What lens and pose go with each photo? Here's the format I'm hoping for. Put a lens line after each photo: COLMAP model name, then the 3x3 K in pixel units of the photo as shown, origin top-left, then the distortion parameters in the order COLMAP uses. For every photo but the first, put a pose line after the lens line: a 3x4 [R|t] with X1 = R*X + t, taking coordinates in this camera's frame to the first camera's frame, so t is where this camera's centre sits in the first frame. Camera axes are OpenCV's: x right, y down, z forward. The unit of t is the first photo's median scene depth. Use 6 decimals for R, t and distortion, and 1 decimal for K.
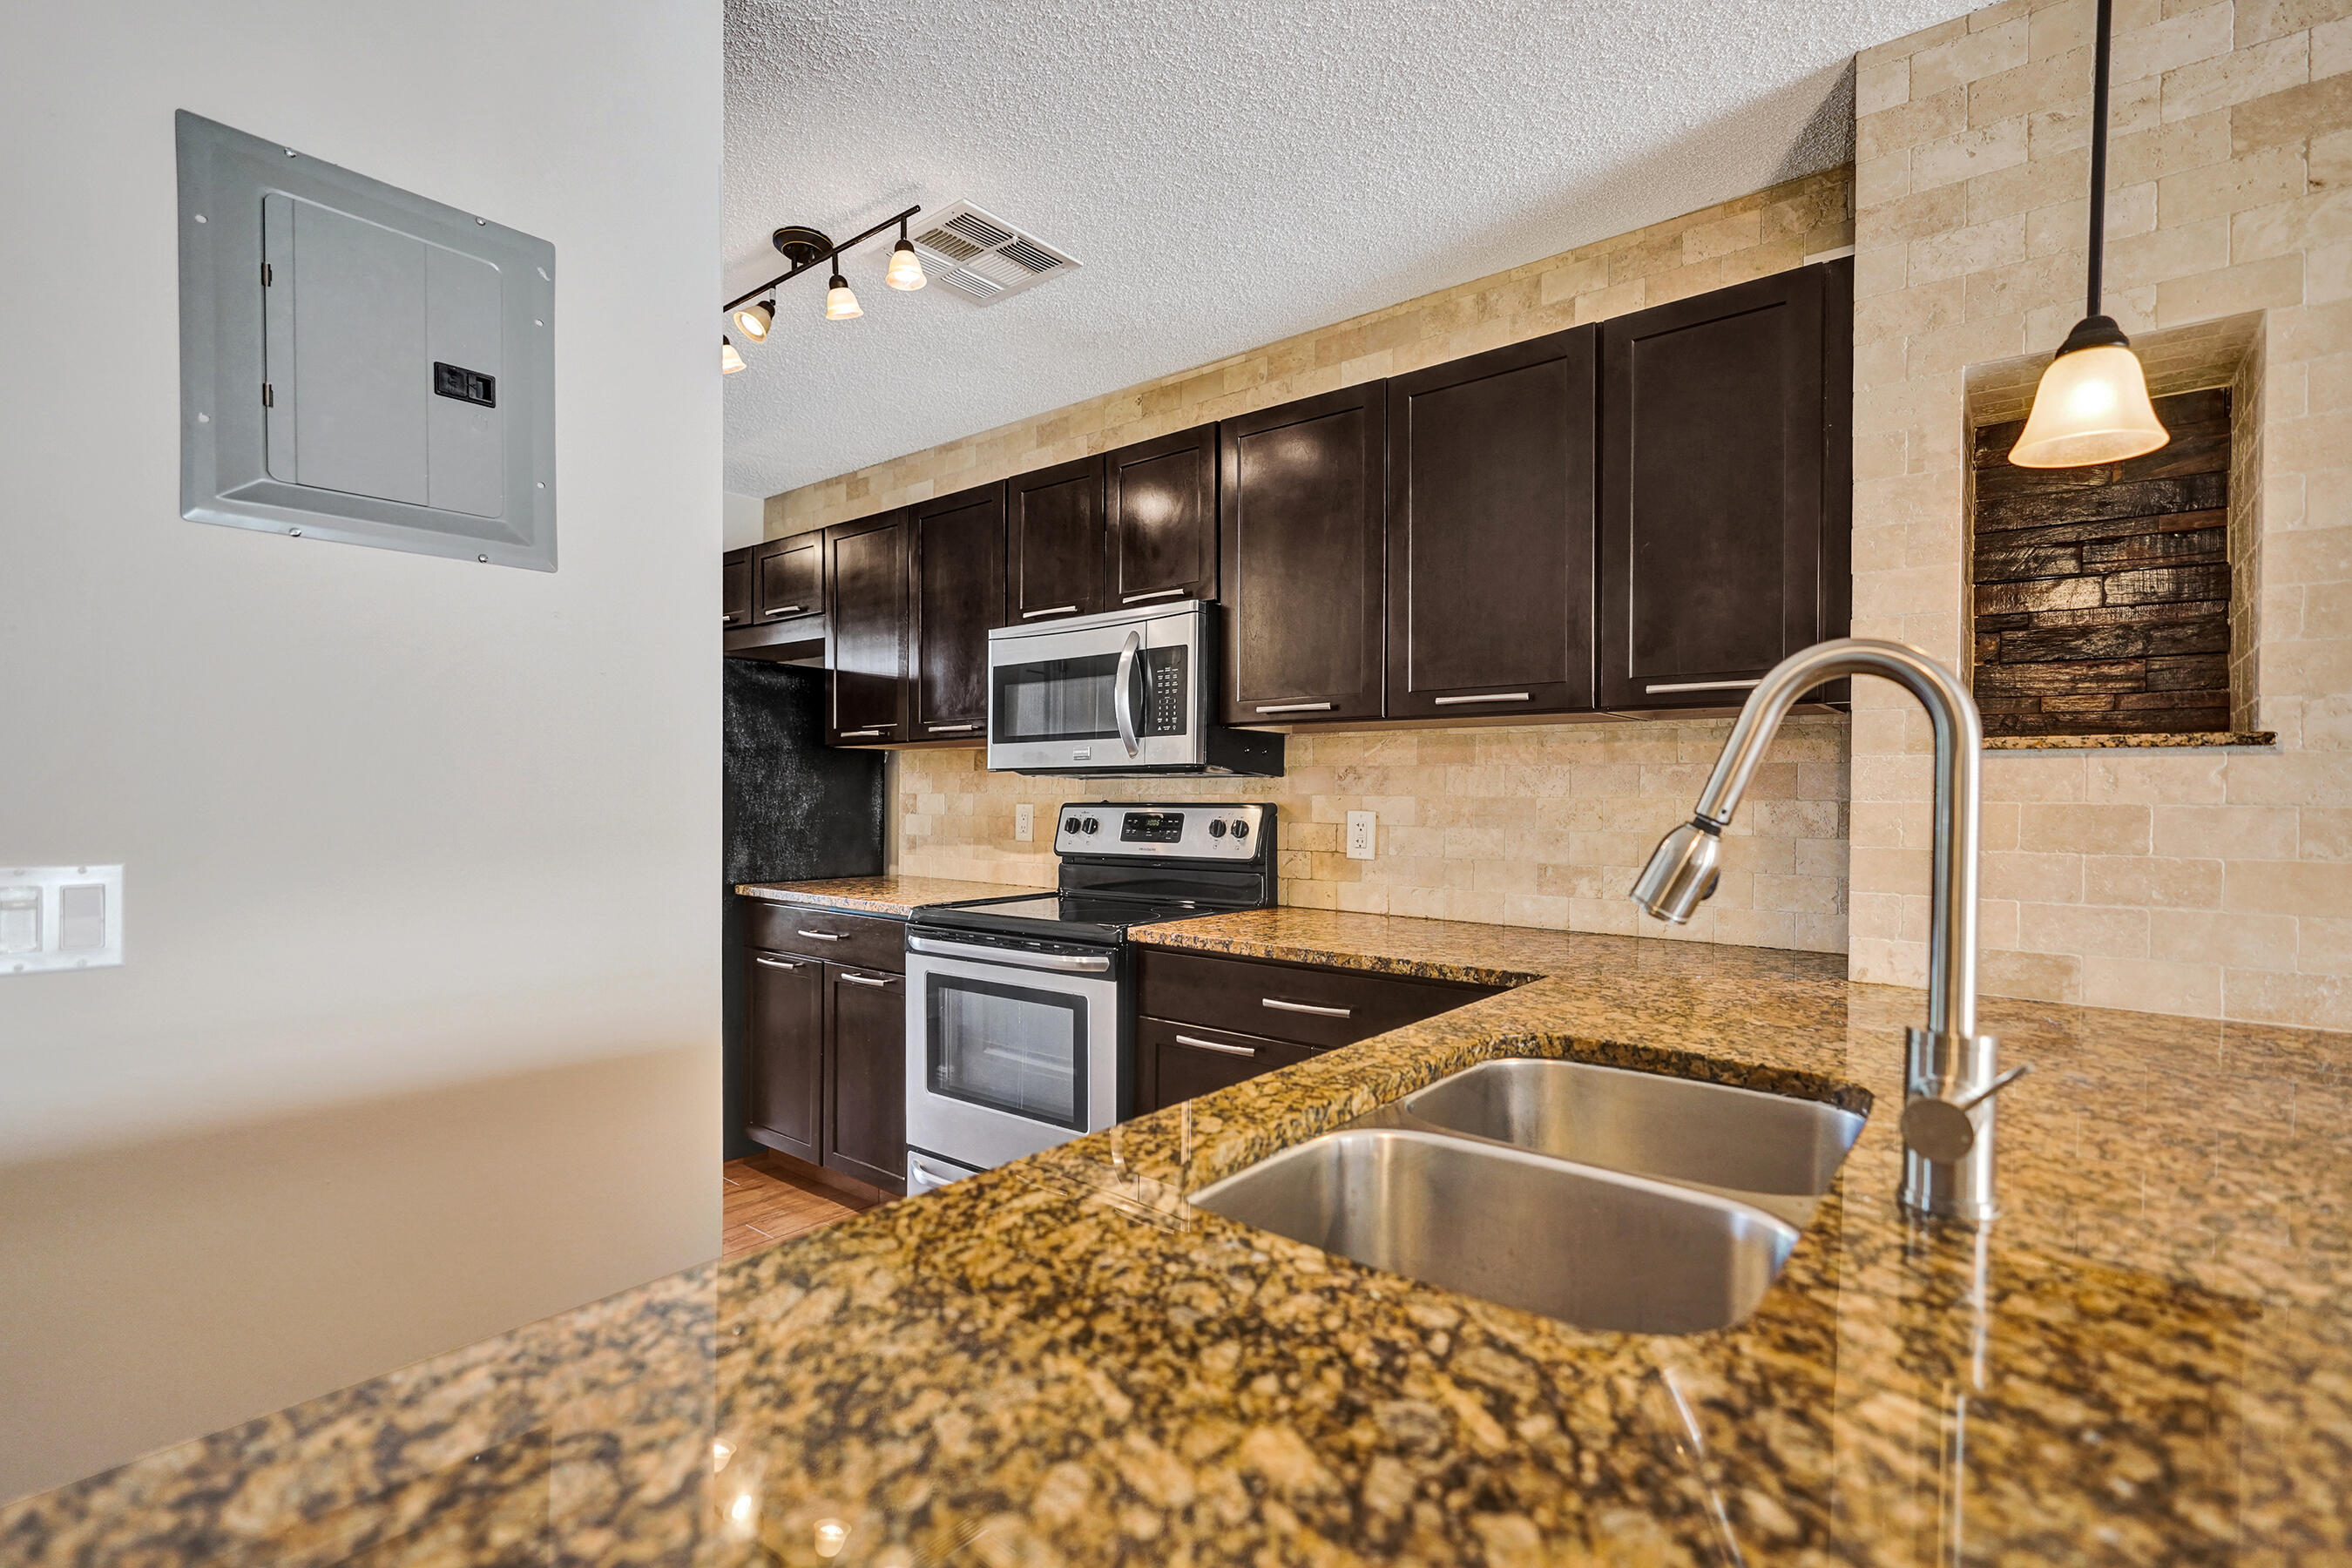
lens RADIAL K [[1082.0, 0, 1177.9], [0, 1082.0, 803.7], [0, 0, 1]] dist [-0.001745, -0.000361]
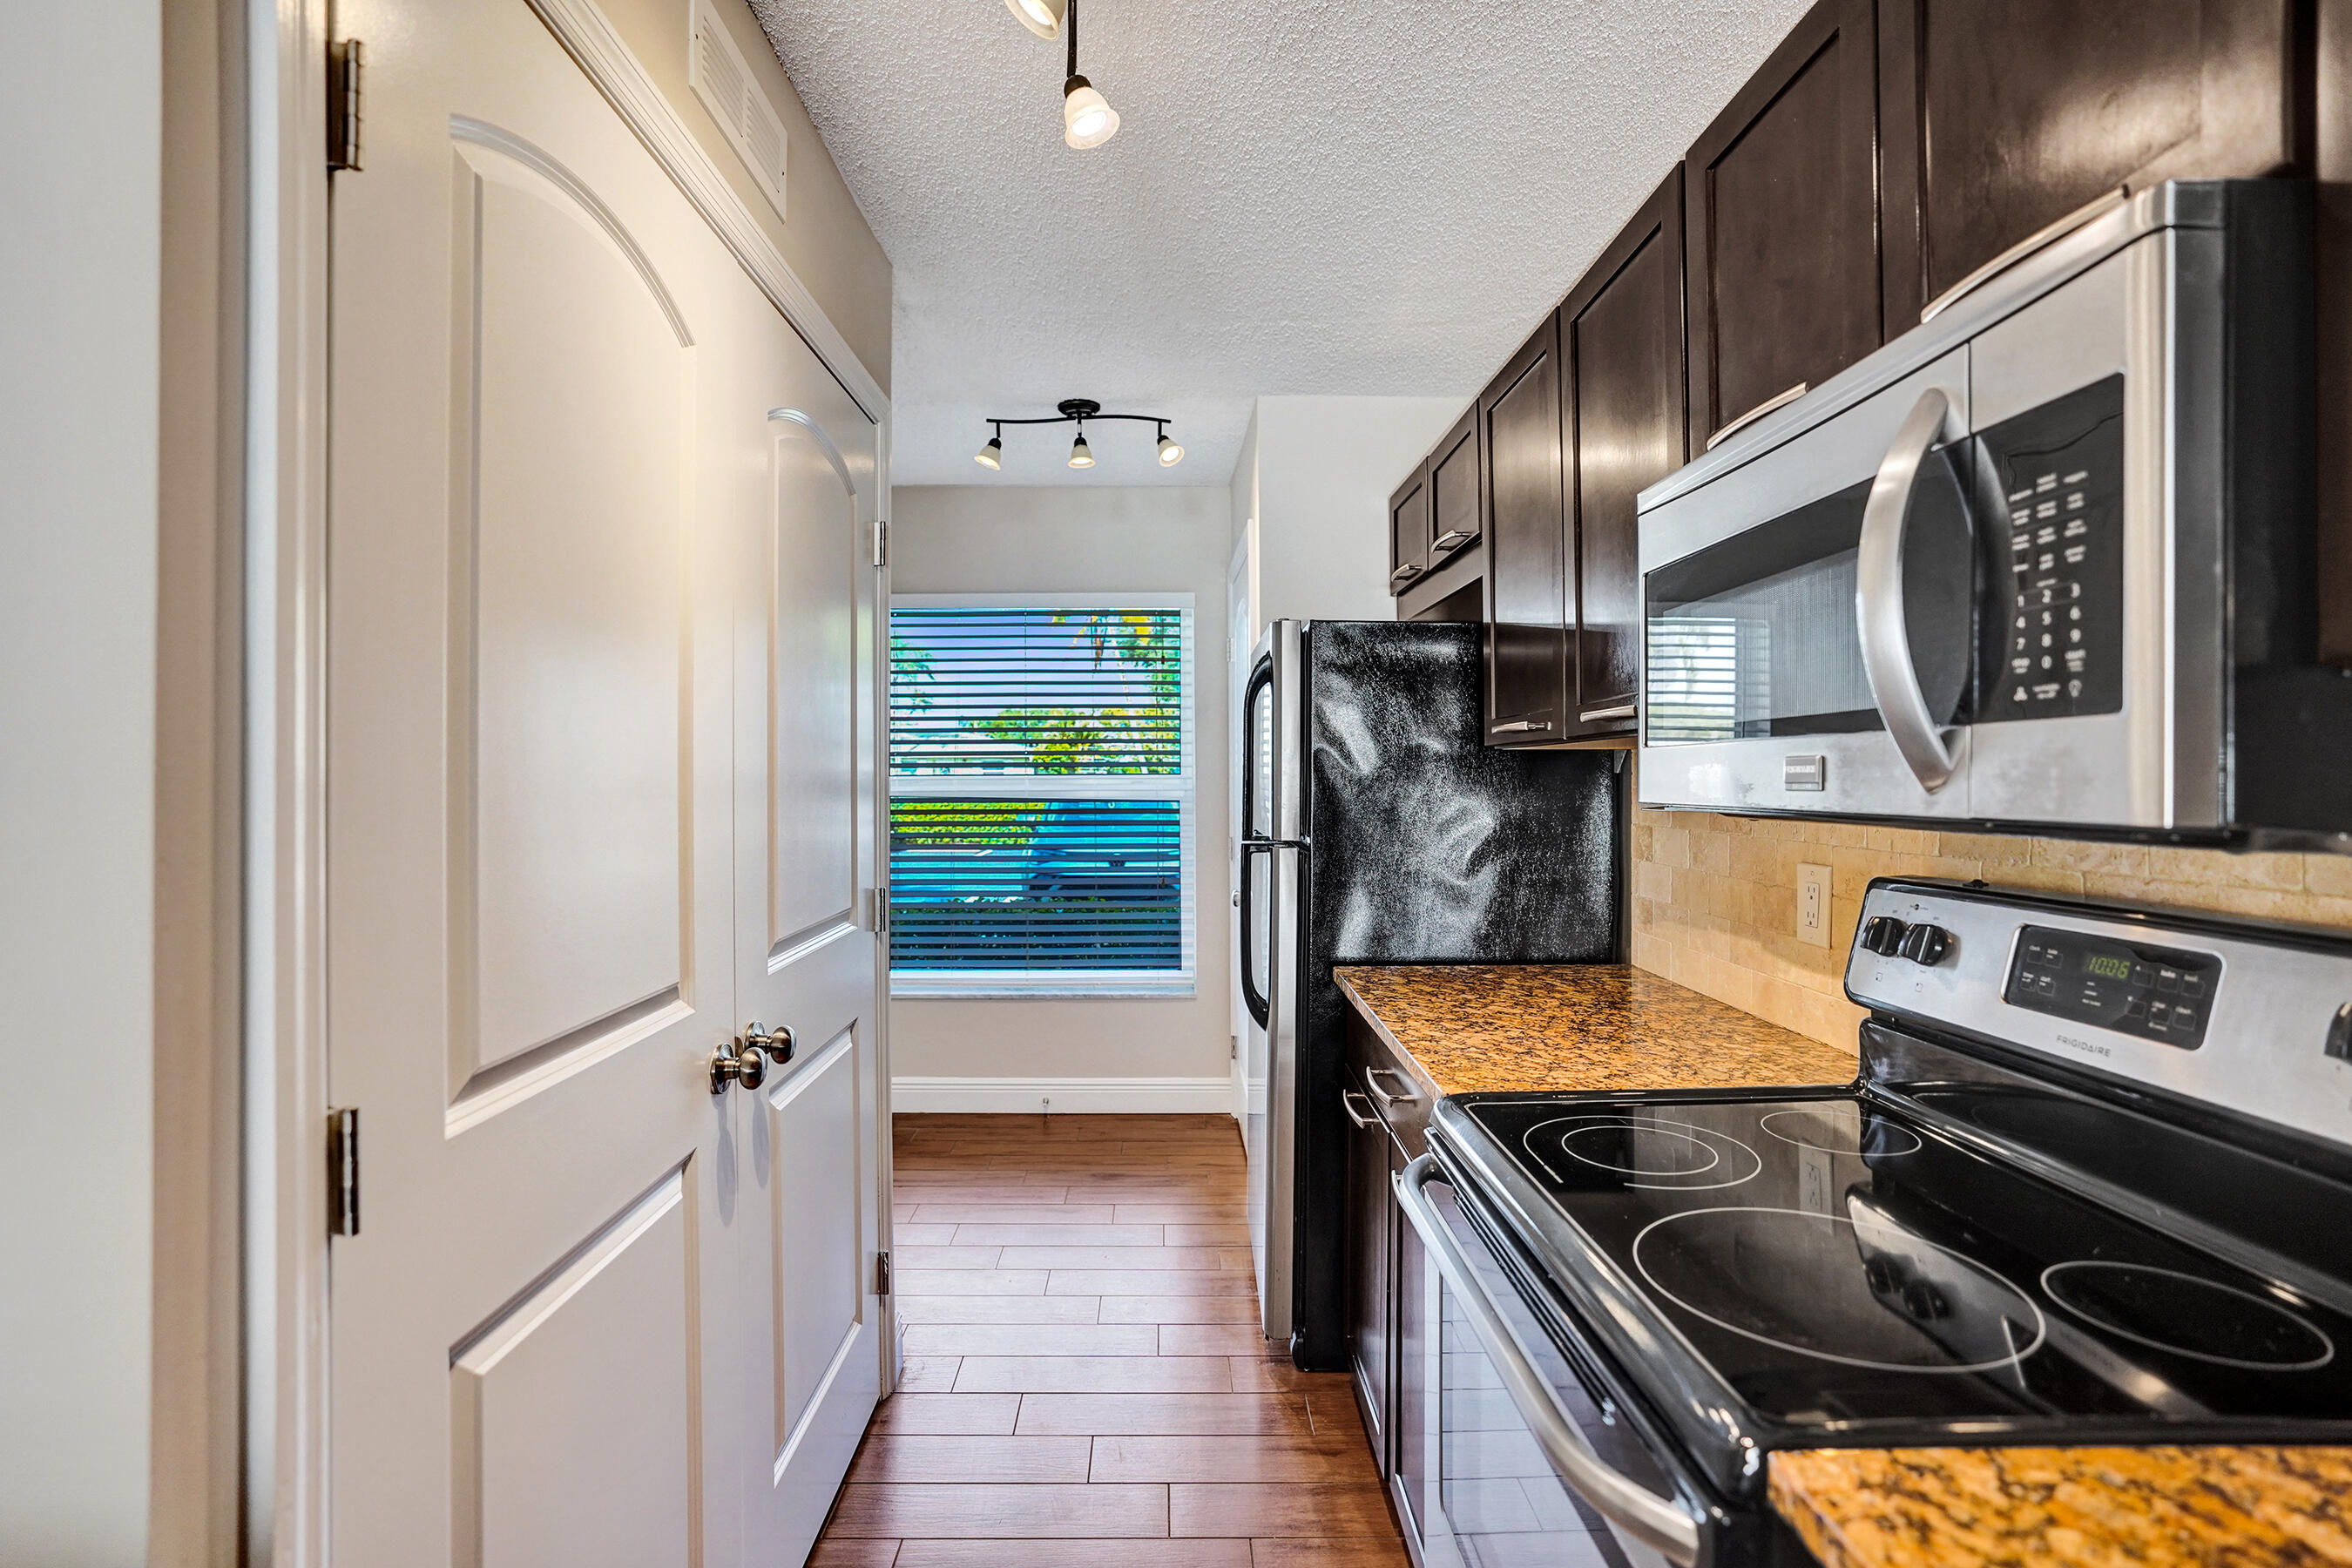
lens RADIAL K [[1101.2, 0, 1164.2], [0, 1101.2, 746.4], [0, 0, 1]] dist [-0.063852, 0.024341]
pose [[0.631209, -0.027474, -0.775126, 0.063276], [0.000703, 0.999392, -0.034850, -0.050524], [0.775612, 0.021453, 0.630845, 0.709418]]
